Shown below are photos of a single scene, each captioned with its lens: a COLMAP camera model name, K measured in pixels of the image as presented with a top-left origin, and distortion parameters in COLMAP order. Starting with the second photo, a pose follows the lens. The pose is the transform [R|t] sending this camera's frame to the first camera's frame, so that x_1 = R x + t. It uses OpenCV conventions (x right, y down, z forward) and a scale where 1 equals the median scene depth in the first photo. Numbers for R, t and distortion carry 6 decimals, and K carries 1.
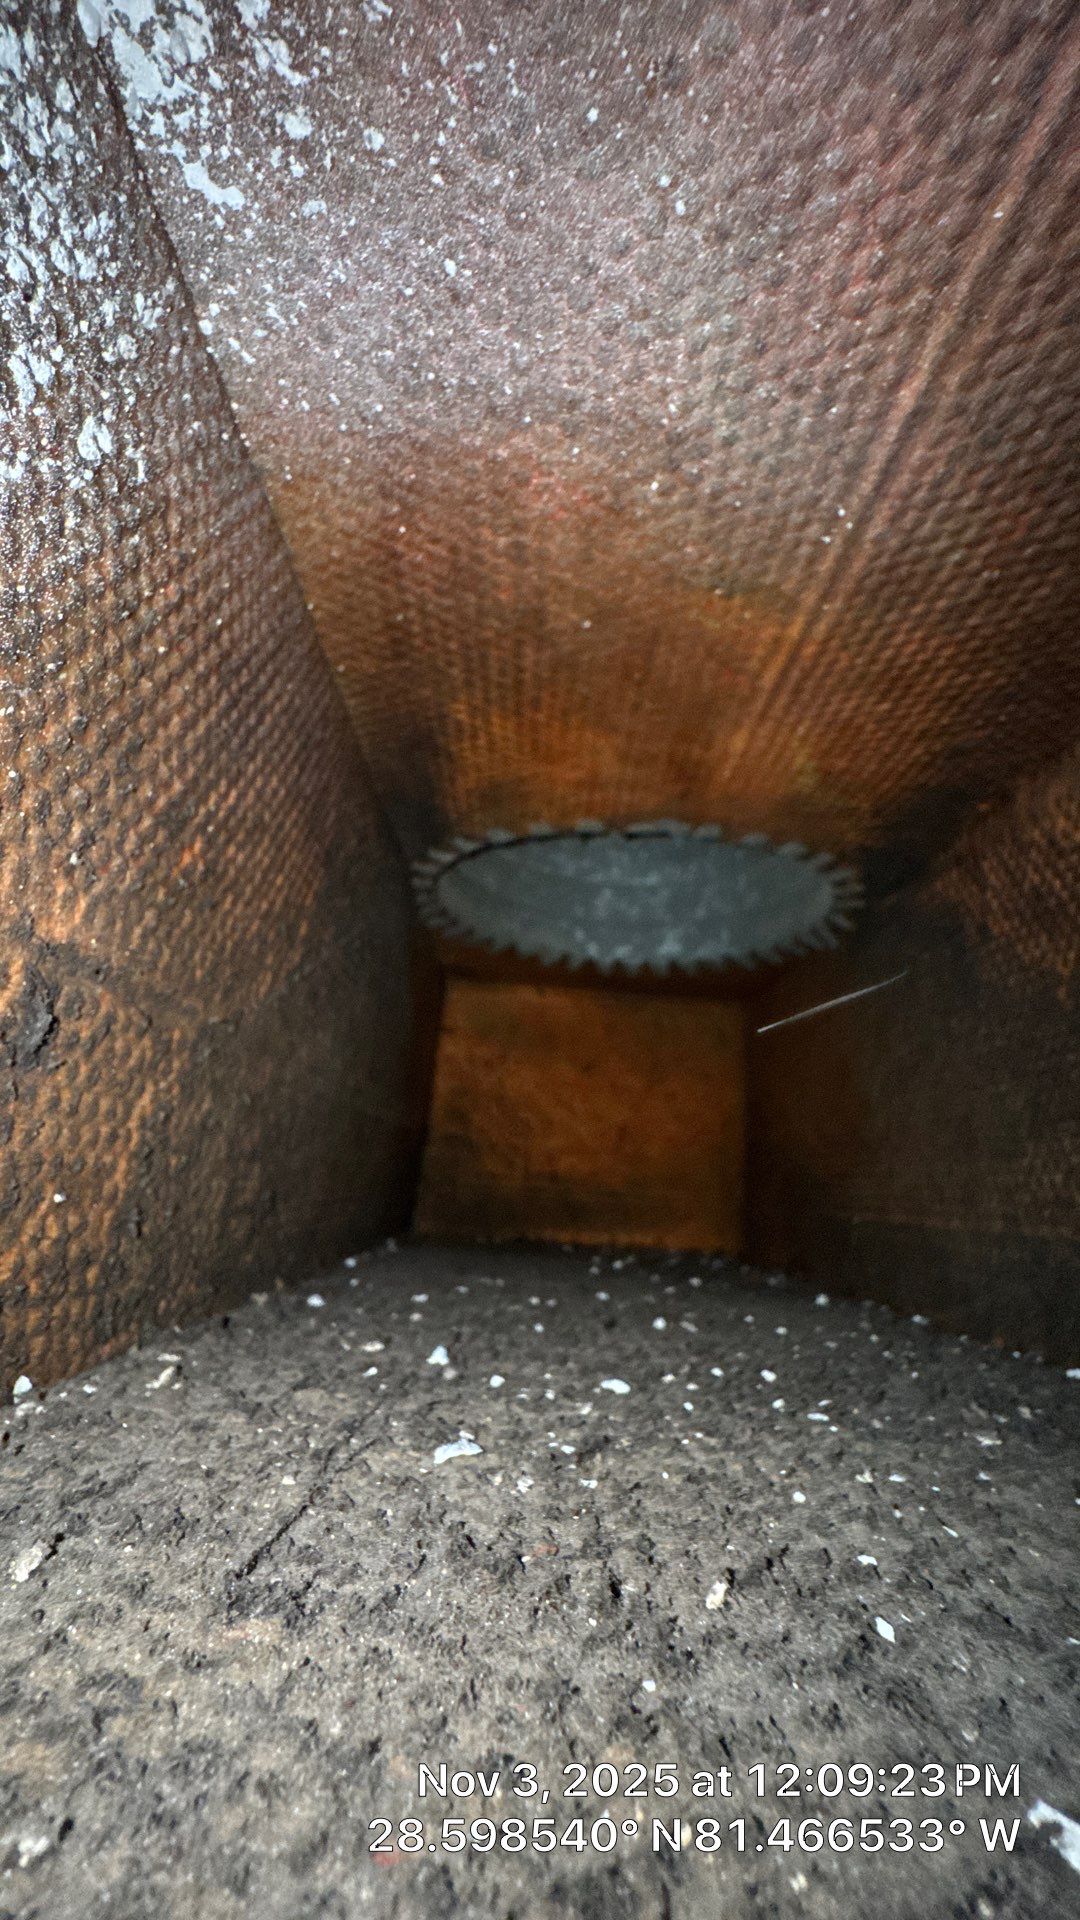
lens RADIAL K [[785.8, 0, 539.4], [0, 785.8, 911.2], [0, 0, 1]] dist [-0.011042, 0.000424]
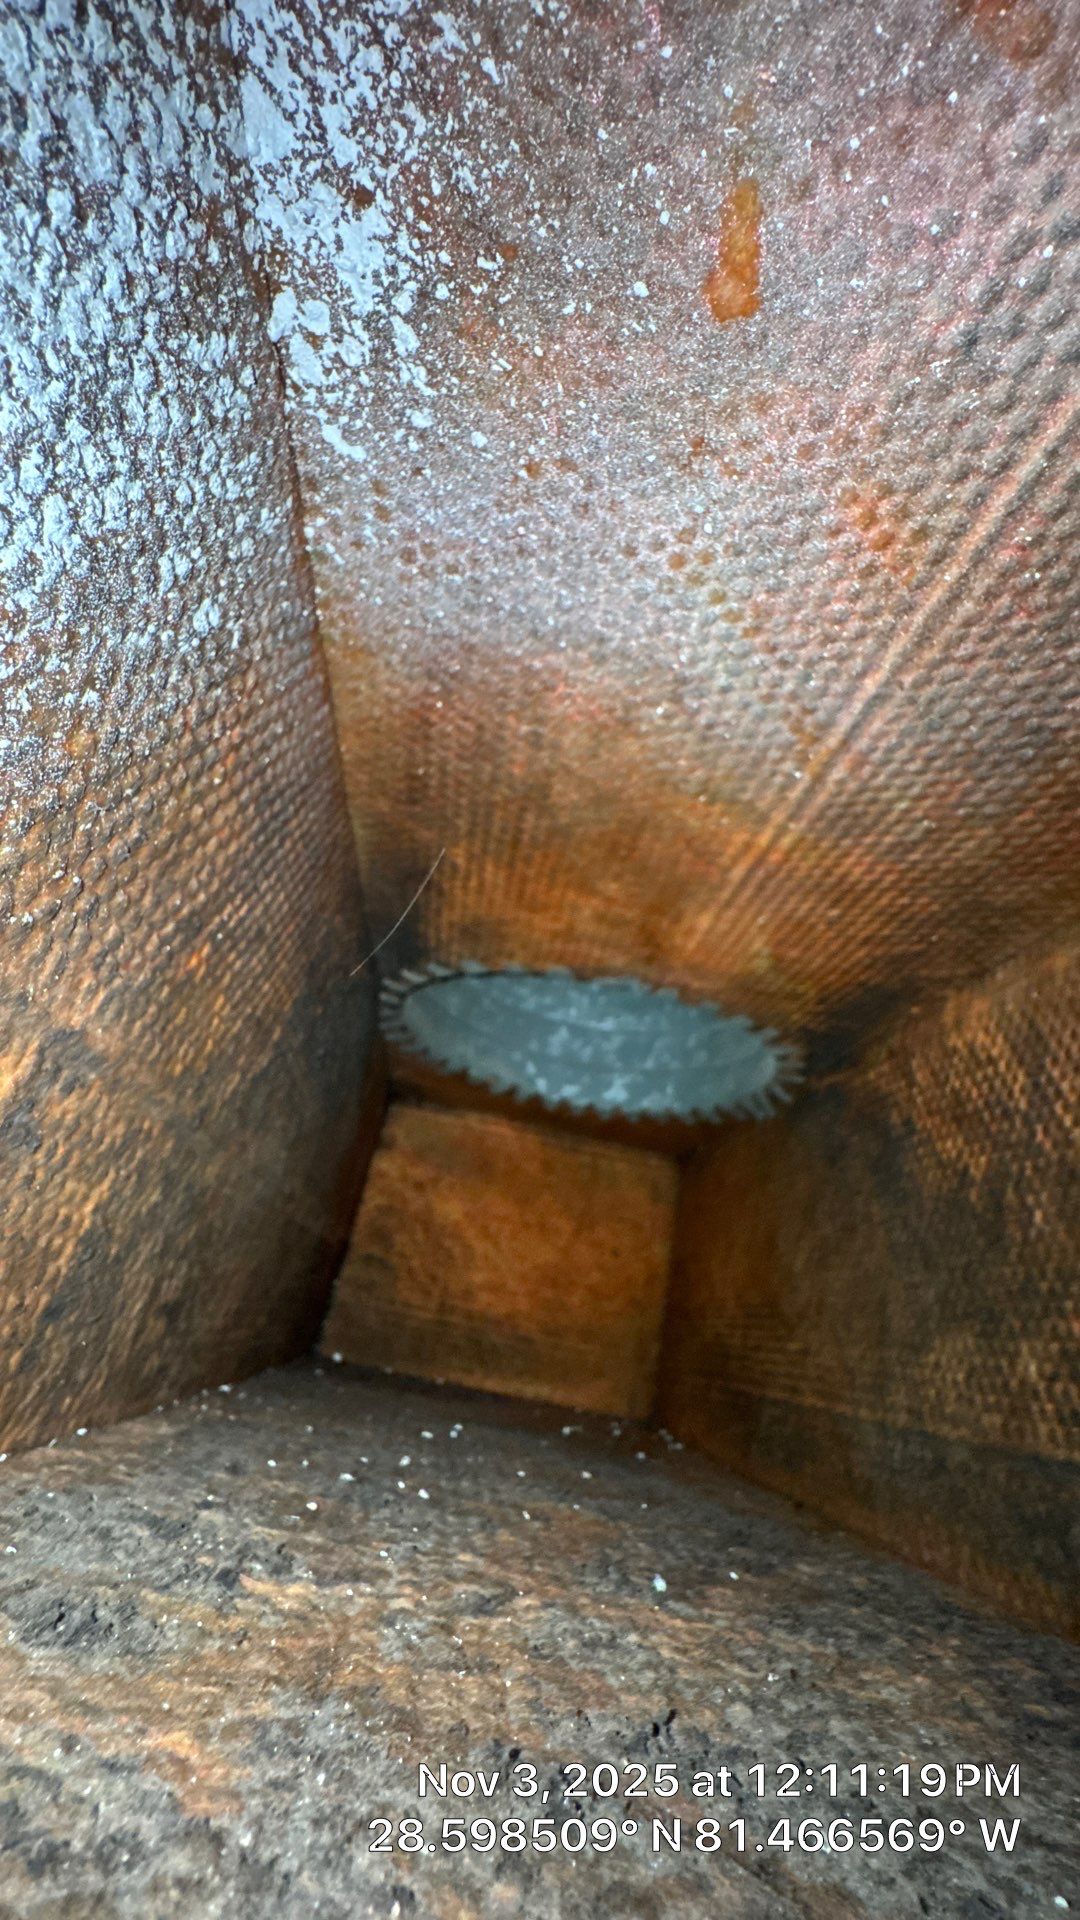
lens RADIAL K [[772.5, 0, 539.8], [0, 772.5, 919.7], [0, 0, 1]] dist [-0.008989, 0.002526]
pose [[0.988216, 0.146864, 0.043138, -0.038813], [-0.138743, 0.978463, -0.152838, -0.031653], [-0.064655, 0.145052, 0.987309, -0.101899]]
